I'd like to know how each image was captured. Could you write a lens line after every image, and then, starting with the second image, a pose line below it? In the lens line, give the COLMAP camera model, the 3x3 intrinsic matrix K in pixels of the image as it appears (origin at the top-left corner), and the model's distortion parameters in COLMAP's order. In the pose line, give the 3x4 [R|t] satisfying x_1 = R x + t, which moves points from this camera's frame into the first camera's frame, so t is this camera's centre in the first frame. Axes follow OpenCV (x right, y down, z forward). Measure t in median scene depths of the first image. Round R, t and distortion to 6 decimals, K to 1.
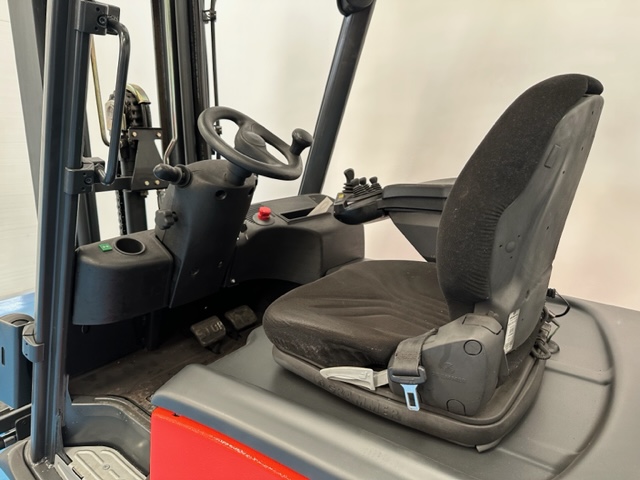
lens RADIAL K [[457.1, 0, 320.0], [0, 457.1, 240.0], [0, 0, 1]] dist [0.091097, -0.144374]
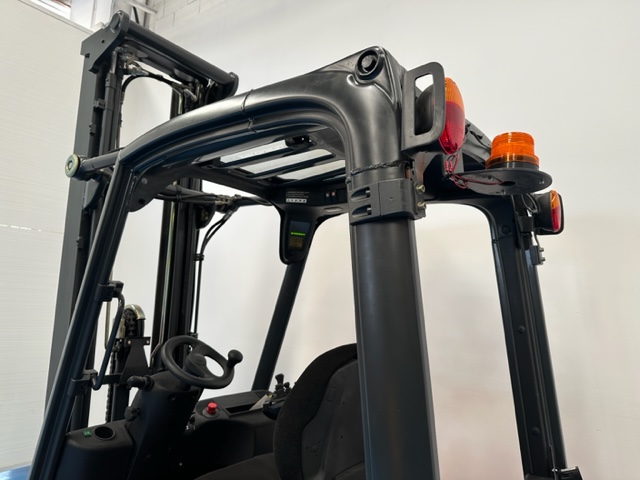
lens RADIAL K [[457.1, 0, 320.0], [0, 457.1, 240.0], [0, 0, 1]] dist [0.091097, -0.144374]
pose [[0.998901, 0.027225, -0.038160, 0.249205], [-0.039159, 0.932110, -0.360052, -0.045990], [0.025767, 0.361151, 0.932151, -0.447462]]
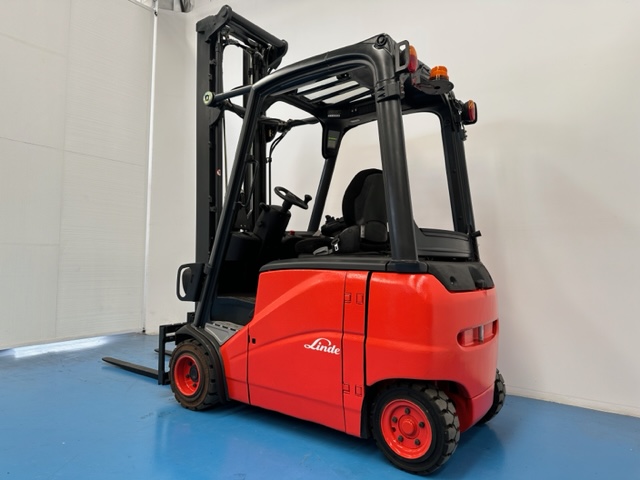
lens RADIAL K [[457.1, 0, 320.0], [0, 457.1, 240.0], [0, 0, 1]] dist [0.091097, -0.144374]
pose [[0.999863, -0.005906, -0.015495, 0.067049], [0.001265, 0.958862, -0.283871, 0.734758], [0.016534, 0.283812, 0.958737, -1.433545]]
